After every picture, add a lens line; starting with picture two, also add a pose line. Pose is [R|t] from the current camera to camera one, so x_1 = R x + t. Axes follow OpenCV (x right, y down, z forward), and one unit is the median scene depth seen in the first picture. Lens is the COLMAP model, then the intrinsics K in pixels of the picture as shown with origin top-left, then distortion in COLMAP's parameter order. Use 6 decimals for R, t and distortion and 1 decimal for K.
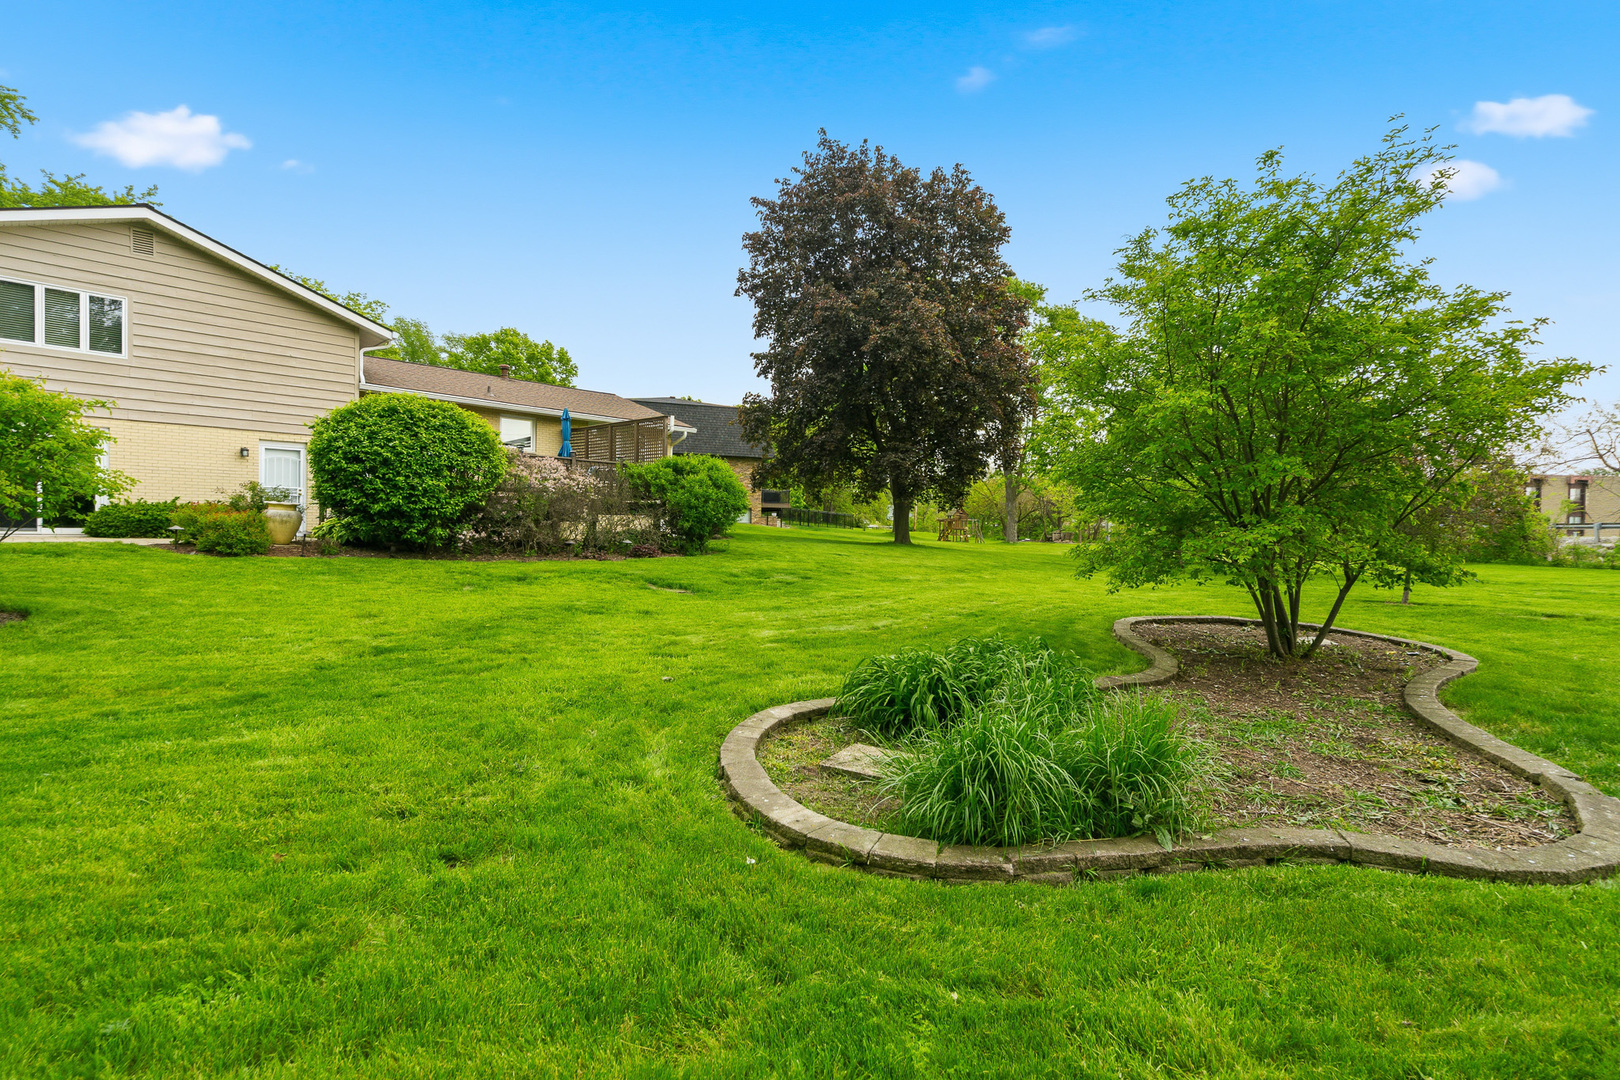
lens RADIAL K [[755.9, 0, 808.0], [0, 755.9, 536.0], [0, 0, 1]] dist [-0.009197, -0.000227]
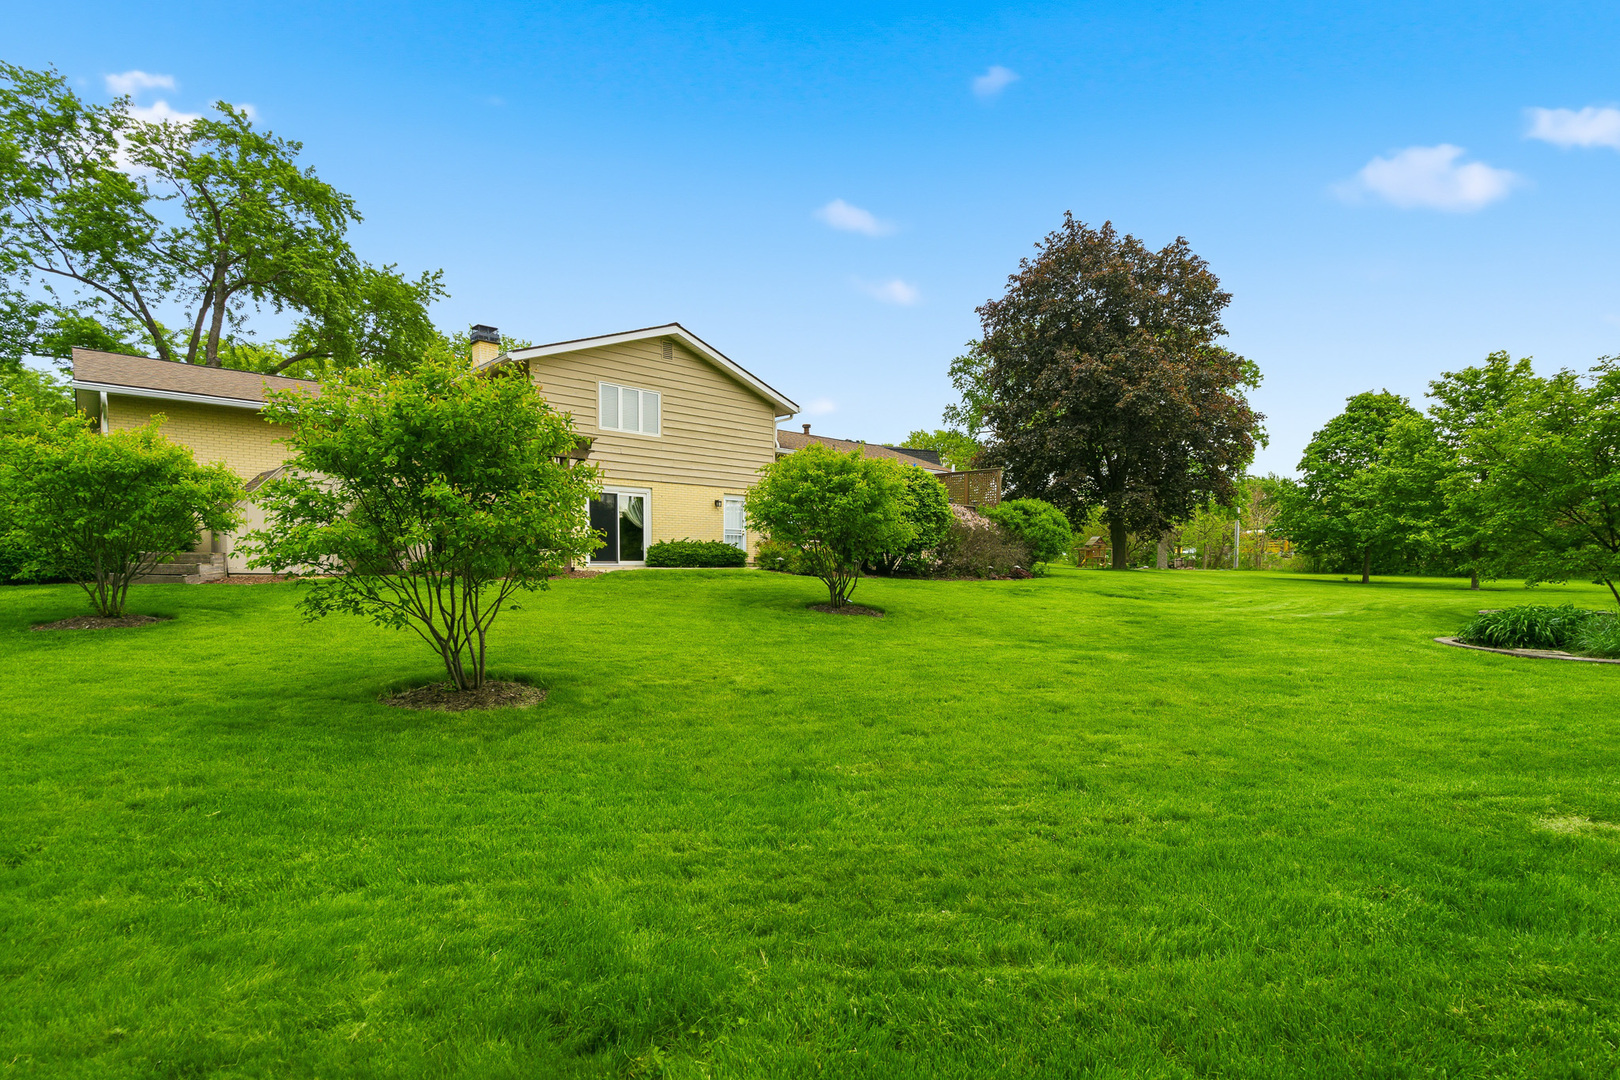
lens RADIAL K [[773.6, 0, 807.1], [0, 773.6, 608.4], [0, 0, 1]] dist [-0.002740, -0.000005]
pose [[0.998807, -0.009245, -0.047950, -0.502513], [0.011684, 0.998639, 0.050822, 0.006355], [0.047415, -0.051322, 0.997556, -0.358284]]
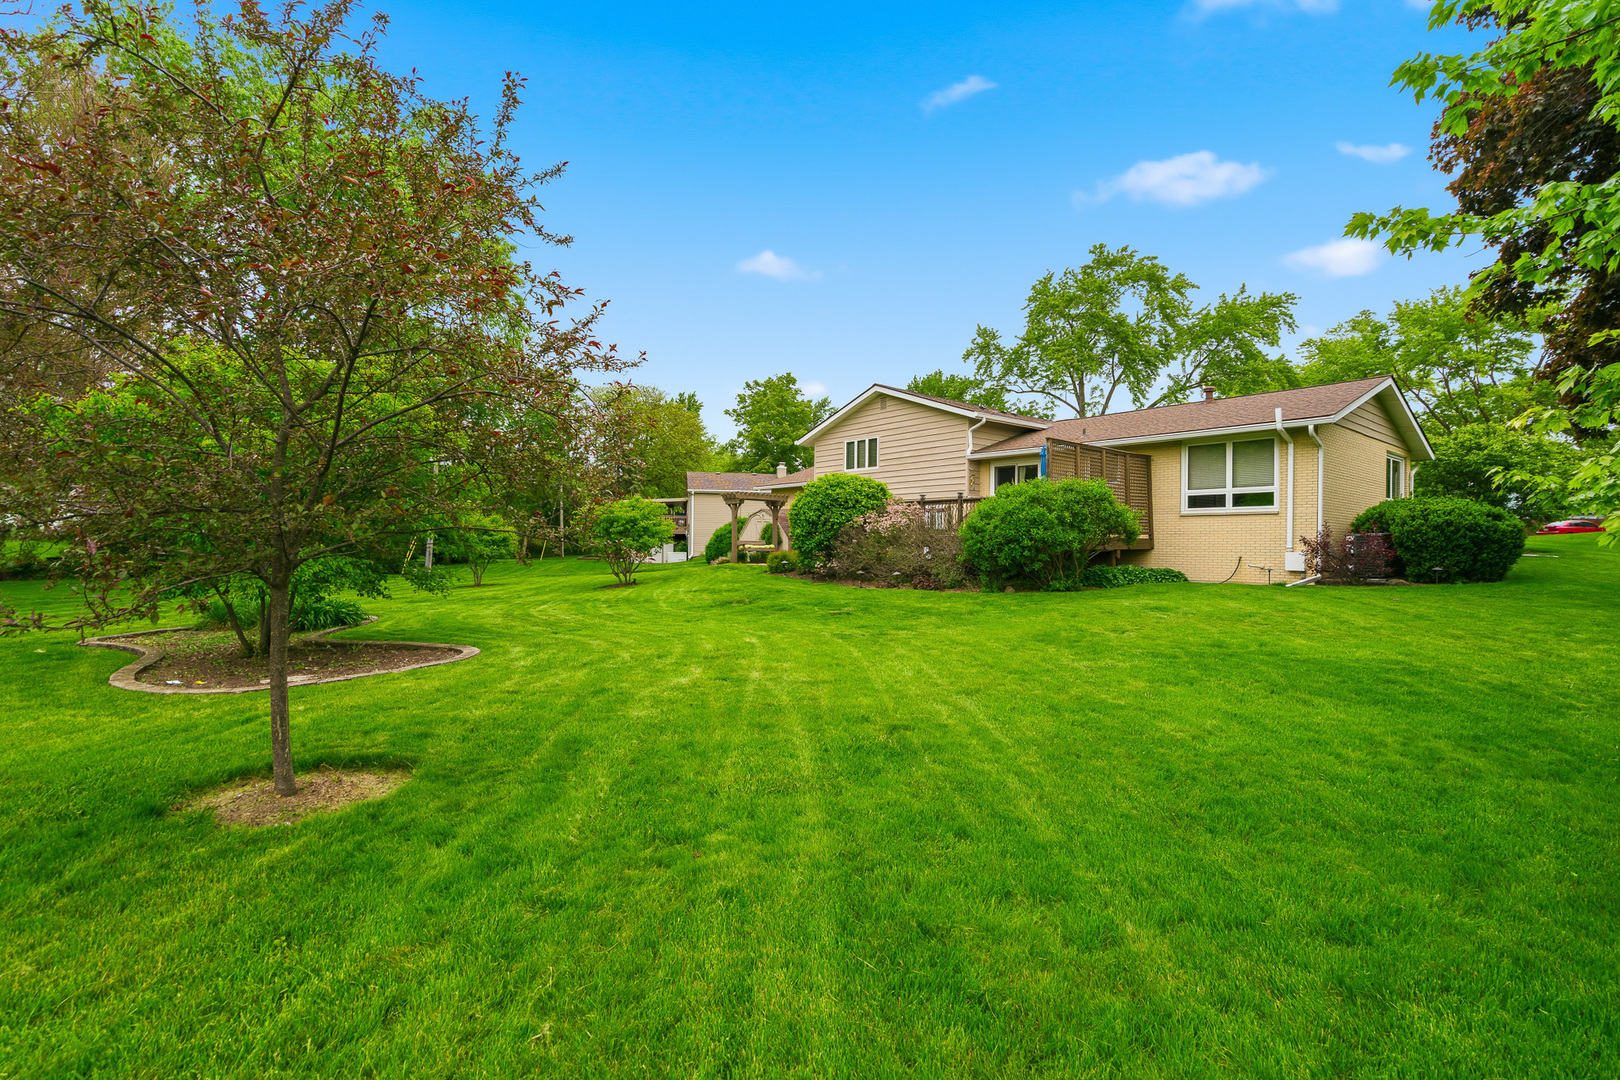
lens RADIAL K [[739.8, 0, 810.0], [0, 739.8, 540.0], [0, 0, 1]] dist [-0.002131, 0.000542]
pose [[-0.103214, -0.027902, -0.994268, 0.786707], [-0.020870, 0.999447, -0.025881, -0.010456], [0.994440, 0.018079, -0.103739, 0.896793]]
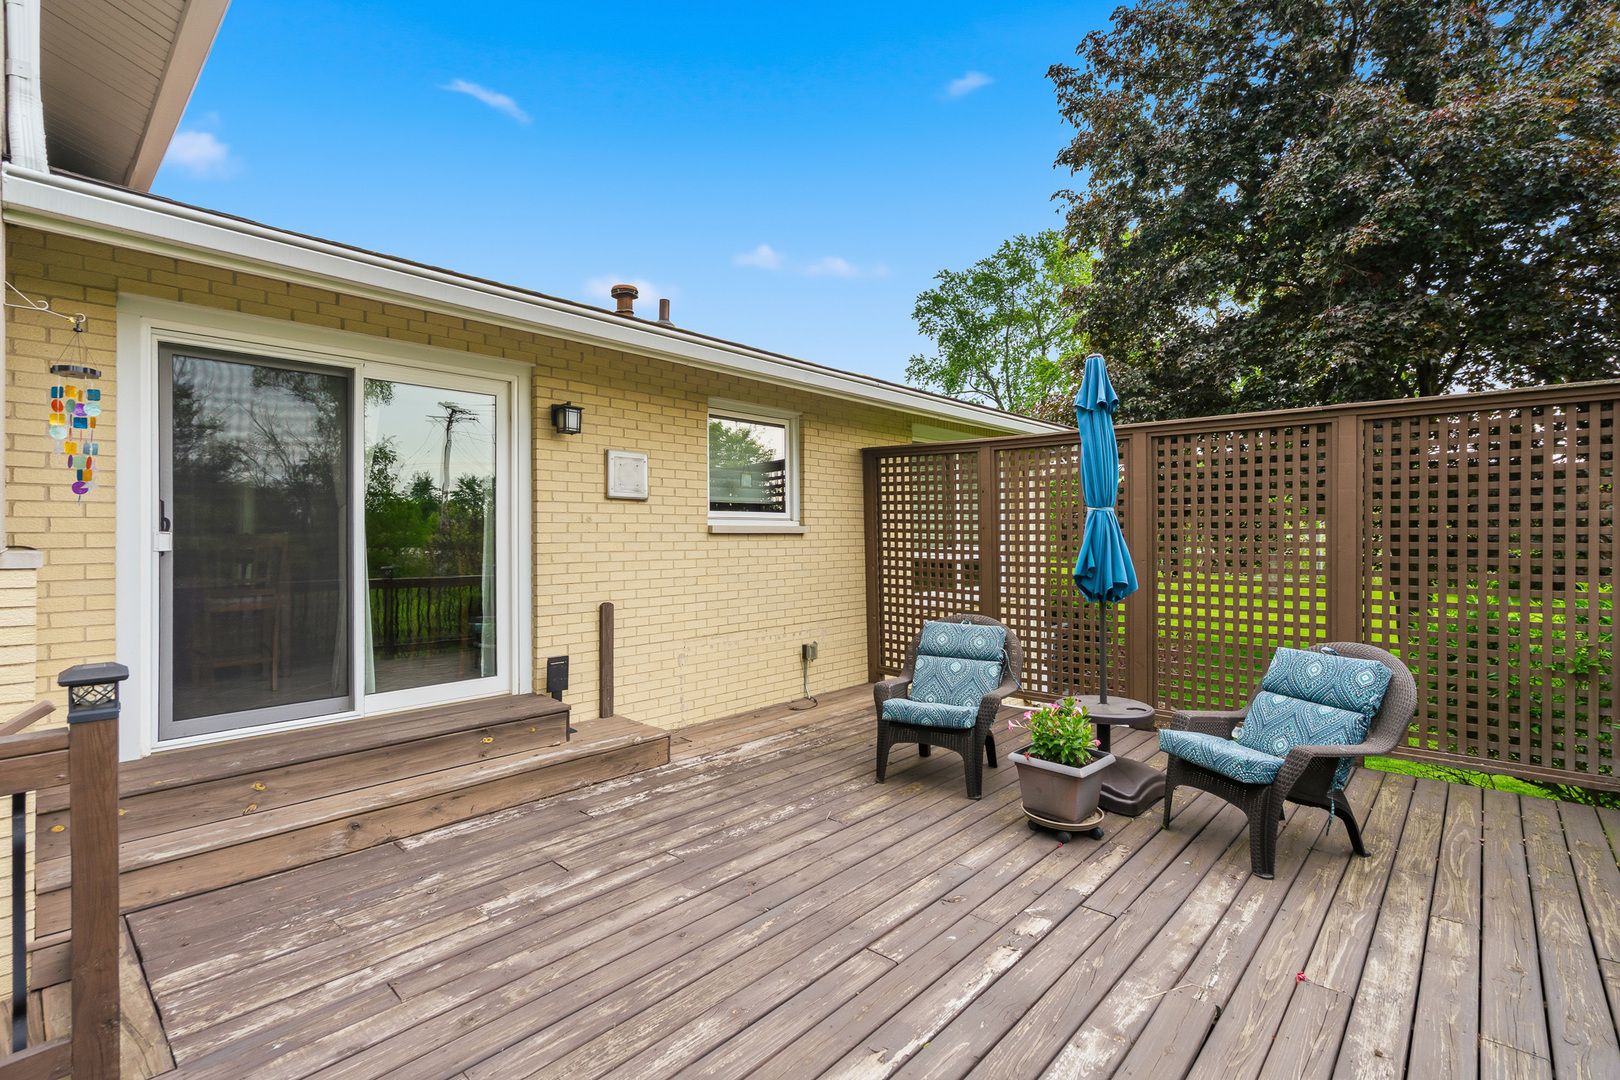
lens RADIAL K [[738.6, 0, 804.7], [0, 738.6, 525.7], [0, 0, 1]] dist [-0.007328, 0.001041]
pose [[0.999402, -0.020189, 0.028073, -0.463771], [0.020753, 0.999585, -0.019967, -0.135124], [-0.027658, 0.020537, 0.999406, 0.899496]]
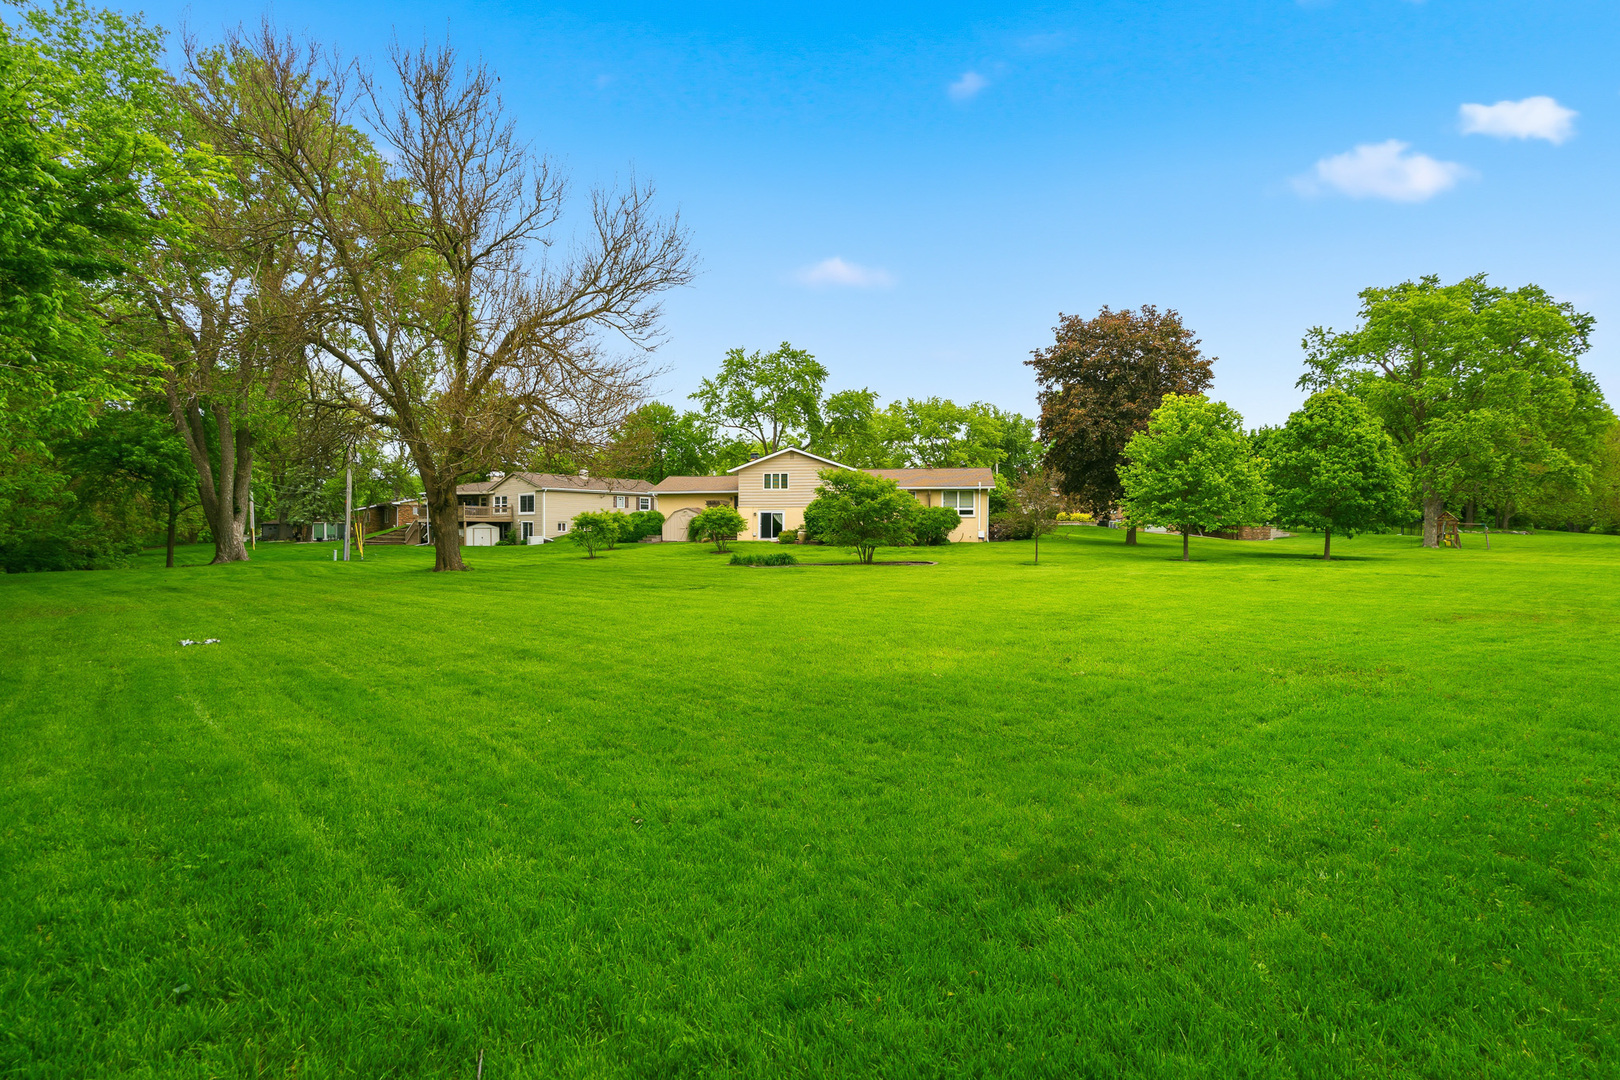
lens RADIAL K [[748.9, 0, 806.0], [0, 748.9, 538.7], [0, 0, 1]] dist [-0.001173, 0.000479]
pose [[0.548360, -0.007477, -0.836209, 1.839350], [-0.000777, 0.999955, -0.009450, 0.026037], [0.836242, 0.005832, 0.548330, -0.764481]]
